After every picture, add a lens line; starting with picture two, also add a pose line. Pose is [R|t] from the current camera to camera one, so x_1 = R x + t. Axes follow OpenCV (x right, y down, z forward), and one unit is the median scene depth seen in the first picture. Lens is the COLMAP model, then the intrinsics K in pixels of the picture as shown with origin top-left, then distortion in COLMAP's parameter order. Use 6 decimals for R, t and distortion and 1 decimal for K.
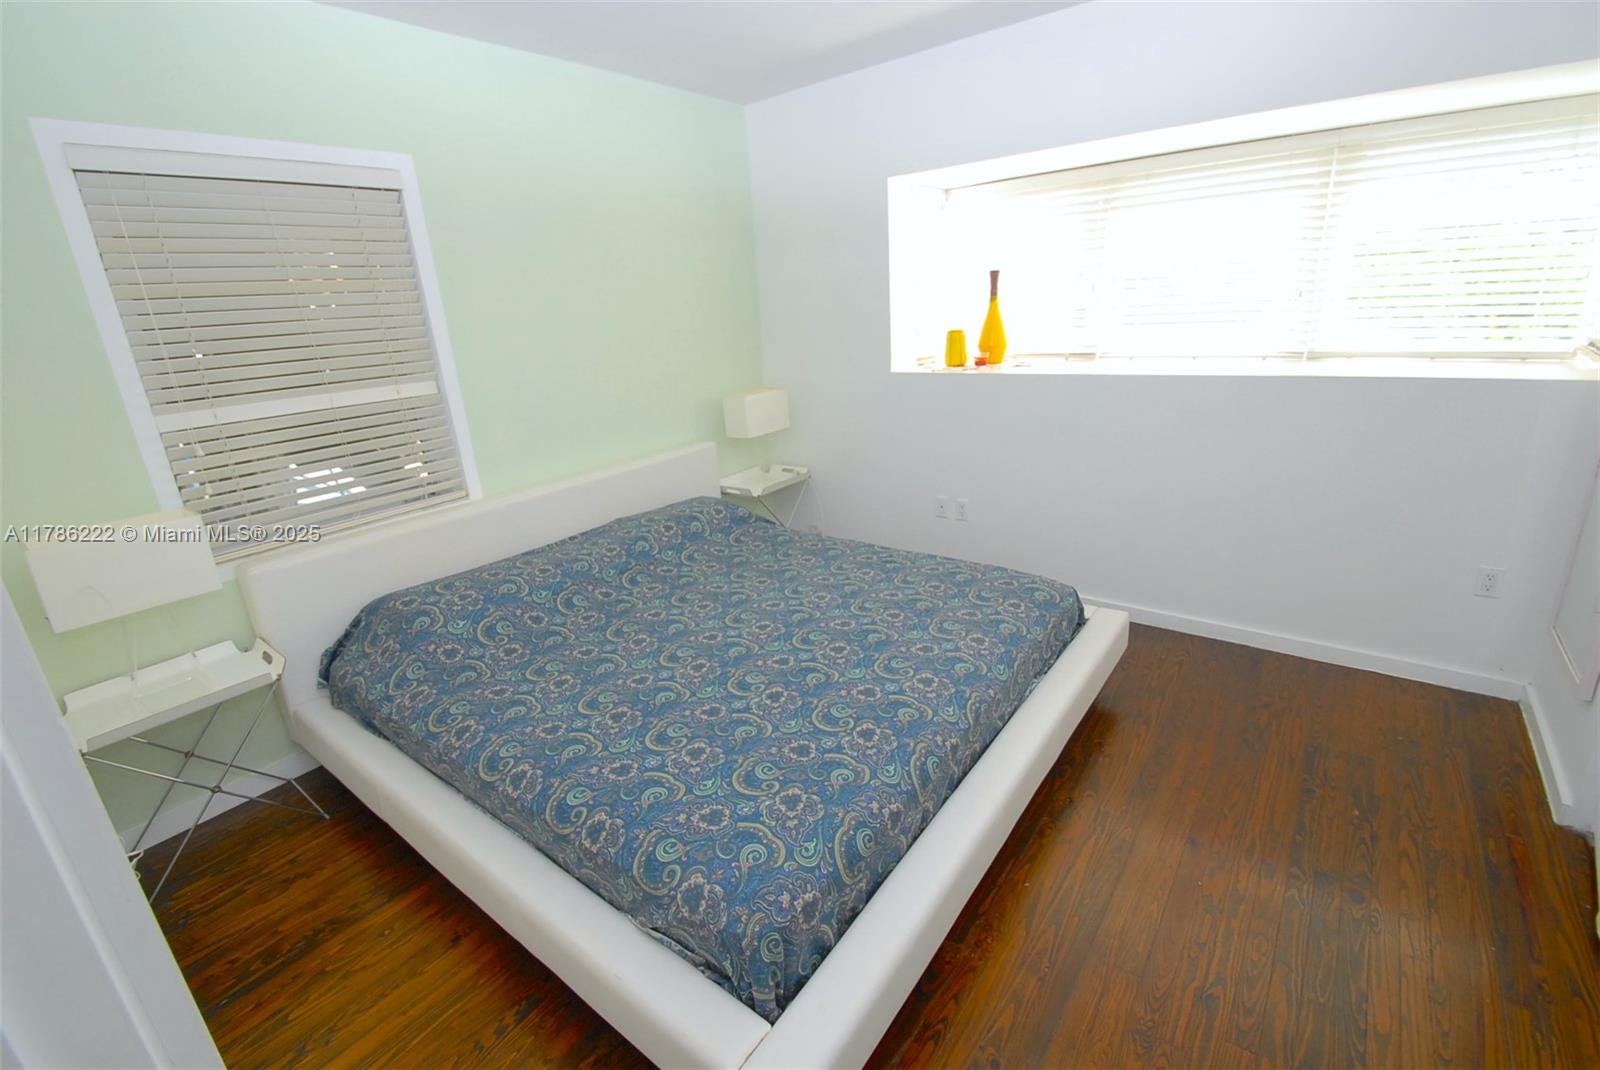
lens RADIAL K [[706.0, 0, 791.0], [0, 706.0, 529.9], [0, 0, 1]] dist [0.019962, -0.017028]
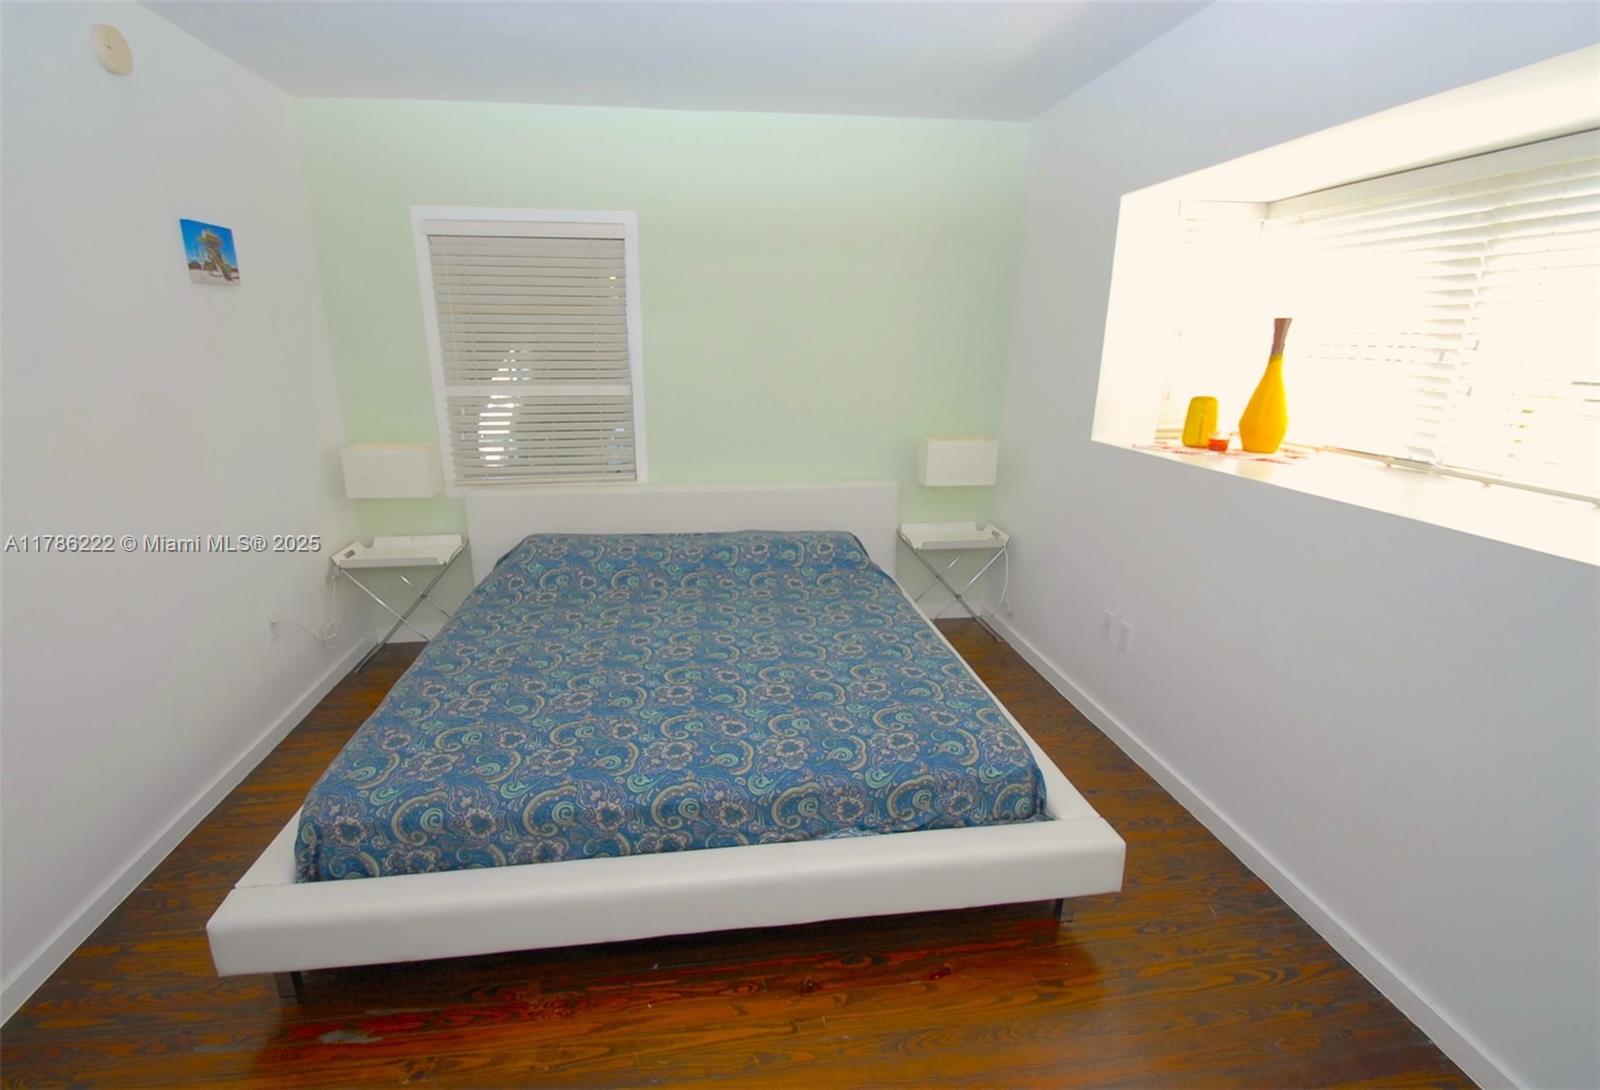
lens RADIAL K [[729.0, 0, 800.0], [0, 729.0, 545.0], [0, 0, 1]] dist [0.002560, -0.000179]
pose [[0.698776, 0.252709, -0.669216, 0.682841], [-0.263923, 0.960598, 0.087160, -0.135024], [0.664873, 0.115716, 0.737939, 0.280061]]
